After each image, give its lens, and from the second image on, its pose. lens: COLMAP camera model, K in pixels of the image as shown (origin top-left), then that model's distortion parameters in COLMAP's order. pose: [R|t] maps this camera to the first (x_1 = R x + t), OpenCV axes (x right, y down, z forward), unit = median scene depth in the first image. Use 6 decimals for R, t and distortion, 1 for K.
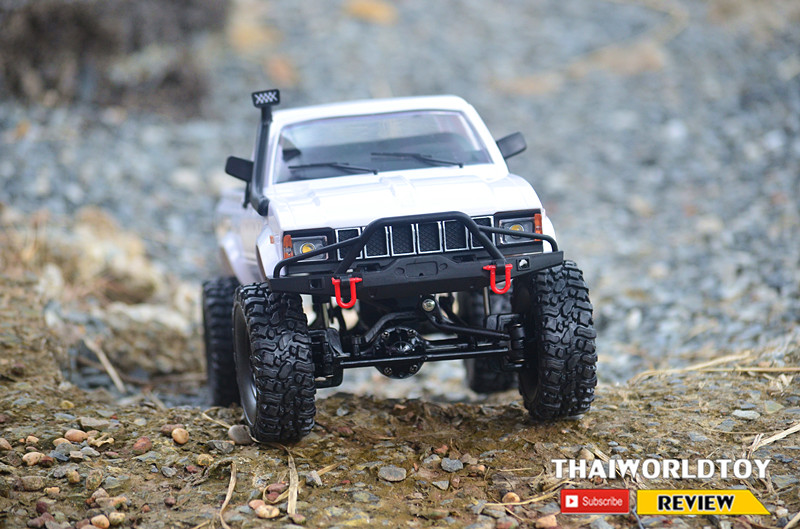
lens RADIAL K [[3925.1, 0, 400.3], [0, 3925.1, 265.3], [0, 0, 1]] dist [-0.137021, 0.000000]
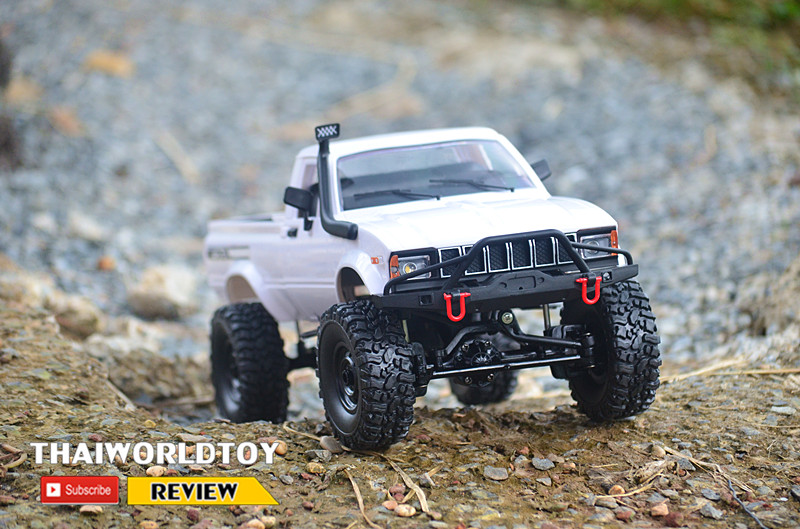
lens RADIAL K [[3925.1, 0, 399.6], [0, 3925.1, 263.5], [0, 0, 1]] dist [-0.137021, 0.000000]
pose [[0.986596, -0.027462, 0.160855, -0.196269], [0.029964, 0.999464, -0.013151, 0.008463], [-0.160408, 0.017794, 0.986890, -0.063869]]
